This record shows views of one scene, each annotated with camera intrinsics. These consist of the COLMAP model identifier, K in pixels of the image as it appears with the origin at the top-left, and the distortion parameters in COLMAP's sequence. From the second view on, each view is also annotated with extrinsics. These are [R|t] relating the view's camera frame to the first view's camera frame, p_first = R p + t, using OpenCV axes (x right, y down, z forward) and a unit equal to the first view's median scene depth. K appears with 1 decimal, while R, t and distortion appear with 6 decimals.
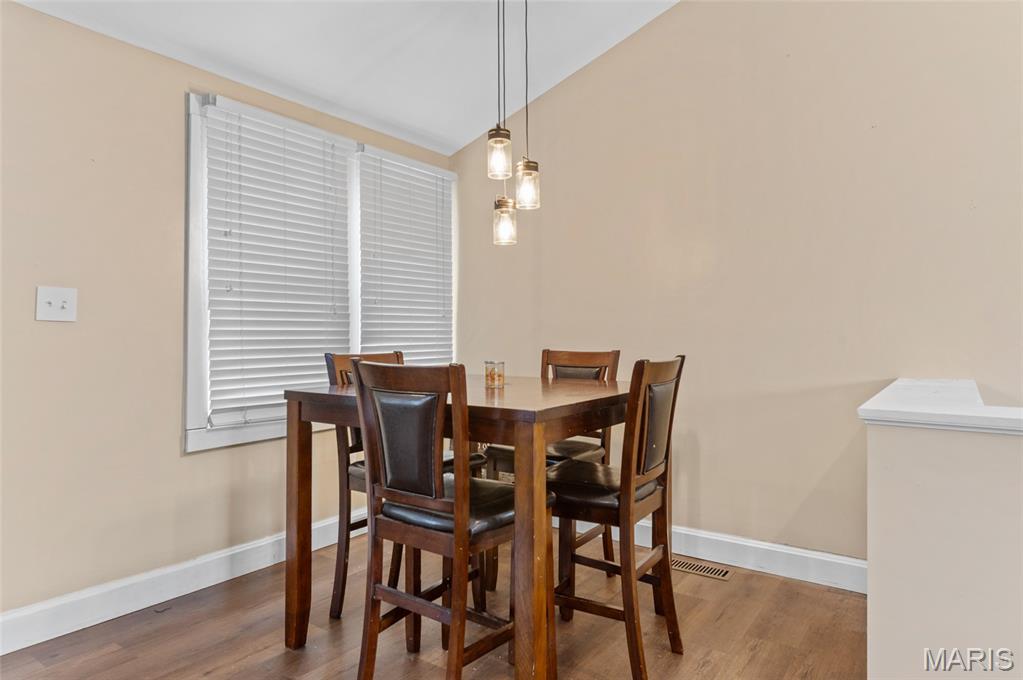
lens RADIAL K [[601.7, 0, 489.9], [0, 601.7, 322.2], [0, 0, 1]] dist [0.001415, -0.000217]
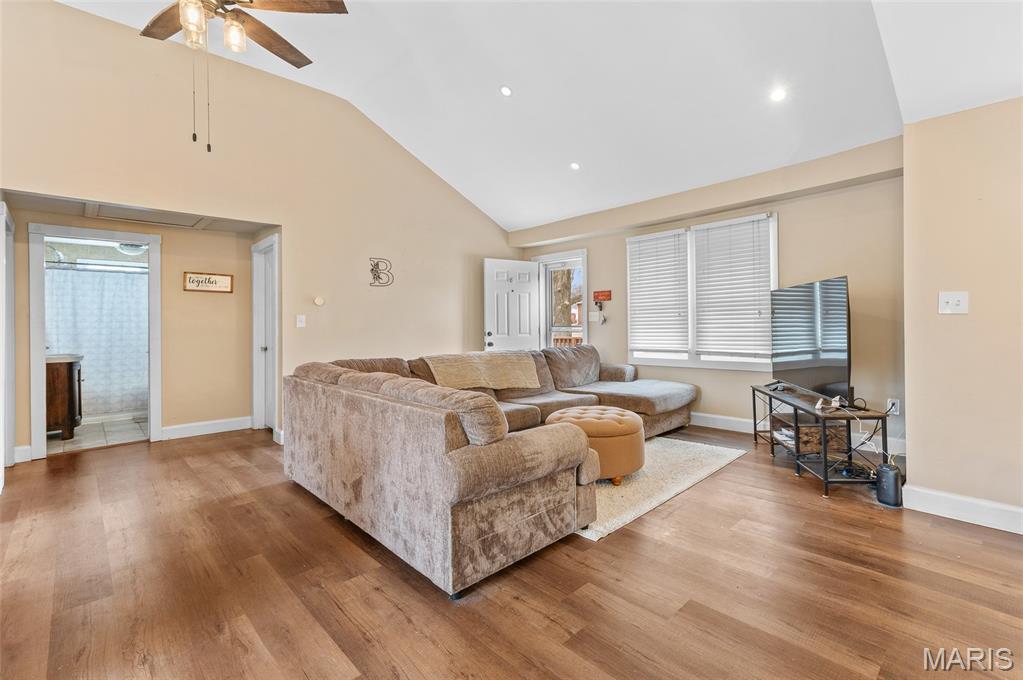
lens RADIAL K [[464.0, 0, 548.7], [0, 464.0, 319.6], [0, 0, 1]] dist [0.008849, 0.000019]
pose [[-0.145439, 0.004533, -0.989357, 0.548485], [0.034031, 0.999421, -0.000424, -0.019667], [0.988782, -0.033730, -0.145509, 0.140917]]
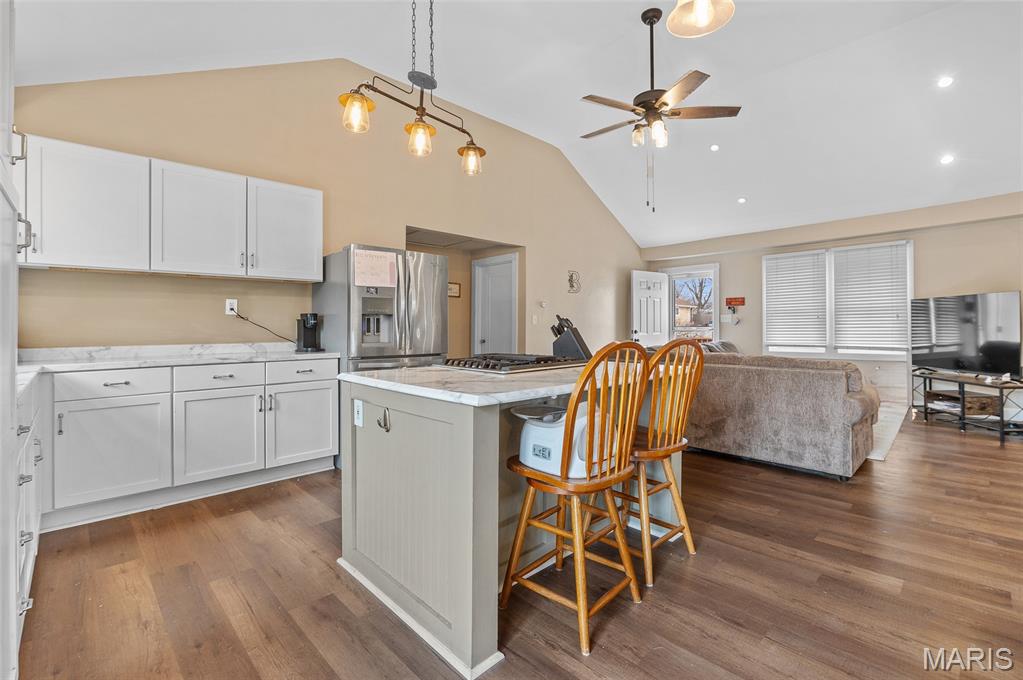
lens RADIAL K [[456.3, 0, 512.1], [0, 456.3, 323.5], [0, 0, 1]] dist [-0.003821, -0.001220]
pose [[-0.164756, 0.004379, -0.986325, 1.256704], [0.025473, 0.999675, 0.000183, -0.031735], [0.986005, -0.025095, -0.164814, -0.885884]]
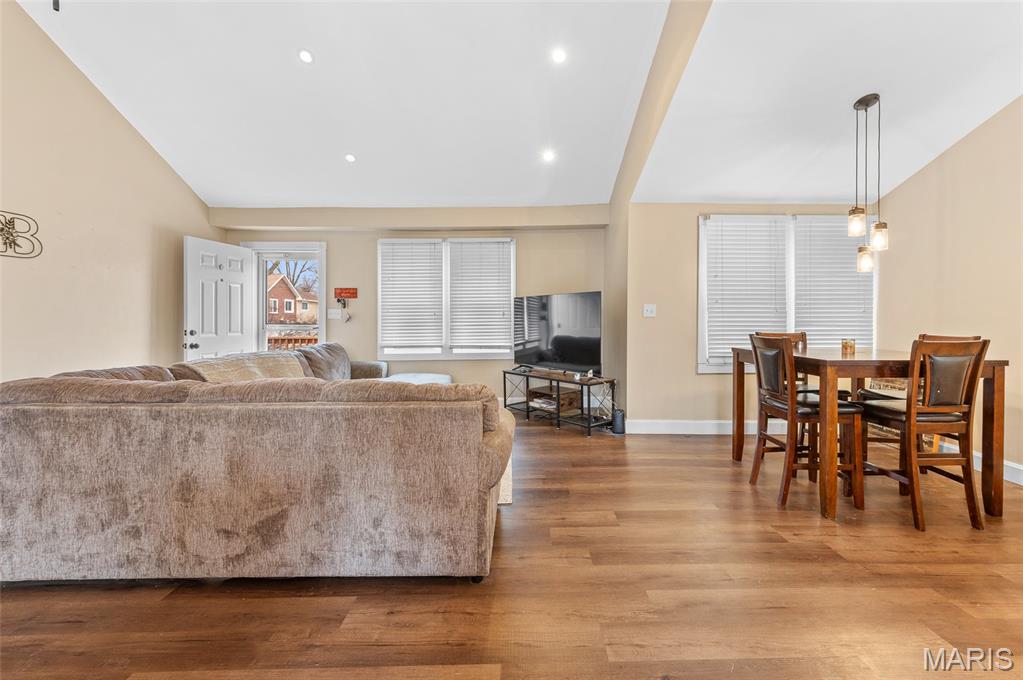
lens RADIAL K [[433.6, 0, 528.2], [0, 433.6, 322.0], [0, 0, 1]] dist [0.008475, -0.000327]
pose [[0.603499, 0.011744, -0.797277, 0.451119], [0.011206, 0.999668, 0.023207, -0.027511], [0.797285, -0.022939, 0.603167, -0.544317]]
